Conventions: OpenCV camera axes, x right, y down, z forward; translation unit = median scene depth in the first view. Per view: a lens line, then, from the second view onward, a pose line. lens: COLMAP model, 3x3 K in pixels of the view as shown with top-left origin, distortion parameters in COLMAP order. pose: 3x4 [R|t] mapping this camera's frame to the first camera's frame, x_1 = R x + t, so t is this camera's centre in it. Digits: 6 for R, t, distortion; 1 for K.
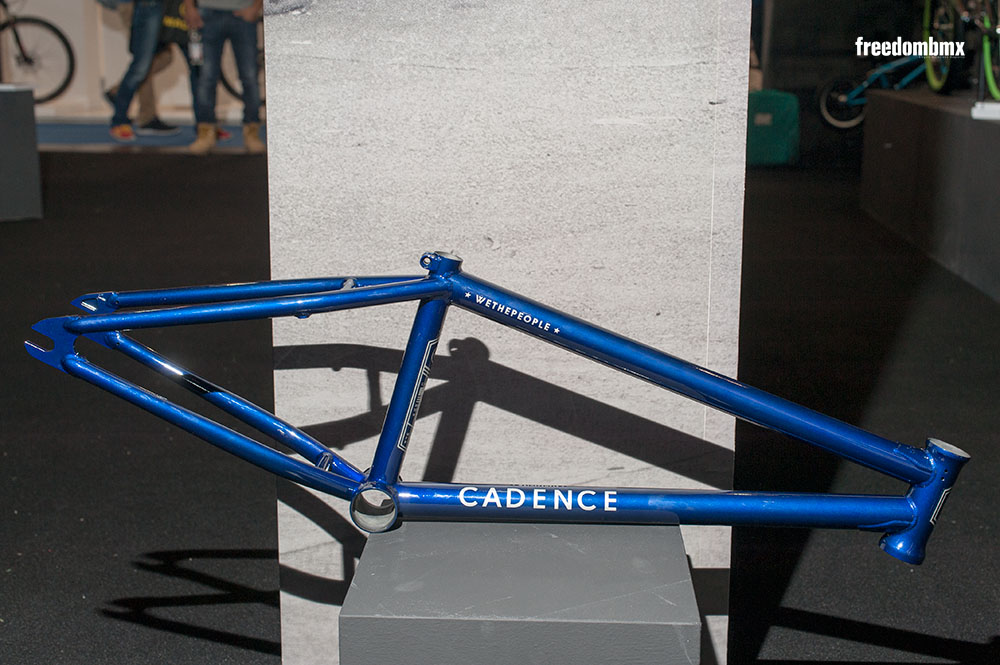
lens RADIAL K [[1447.0, 0, 501.2], [0, 1447.0, 332.0], [0, 0, 1]] dist [-0.014453, 0.000000]
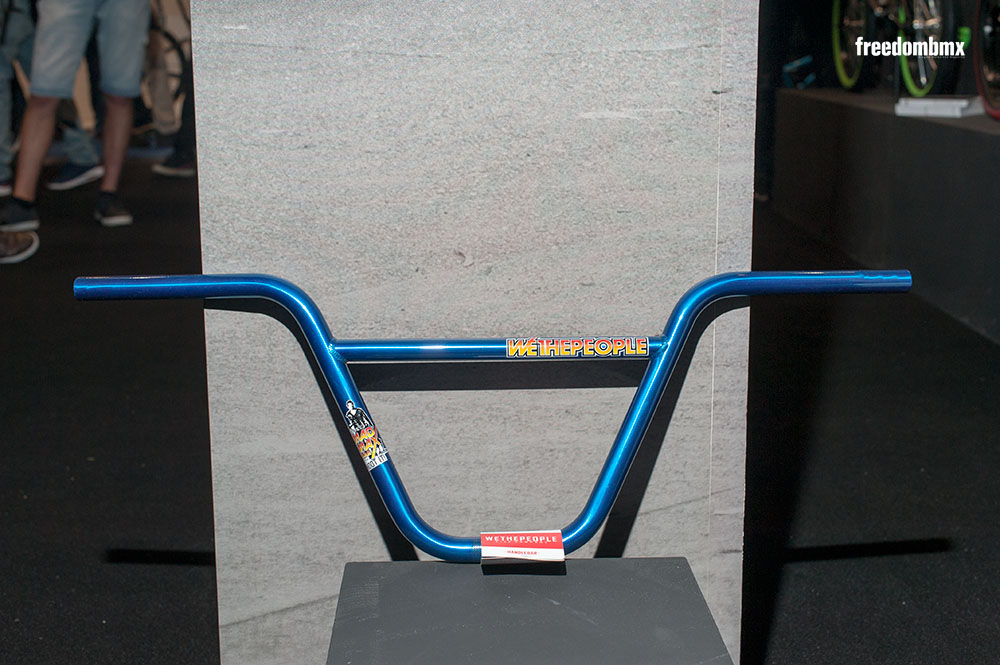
lens RADIAL K [[1447.0, 0, 498.6], [0, 1447.0, 332.5], [0, 0, 1]] dist [-0.014453, 0.000000]
pose [[0.996739, -0.025293, 0.076623, -0.053242], [0.025642, 0.999665, -0.003581, -0.014090], [-0.076507, 0.005535, 0.997054, 0.142219]]
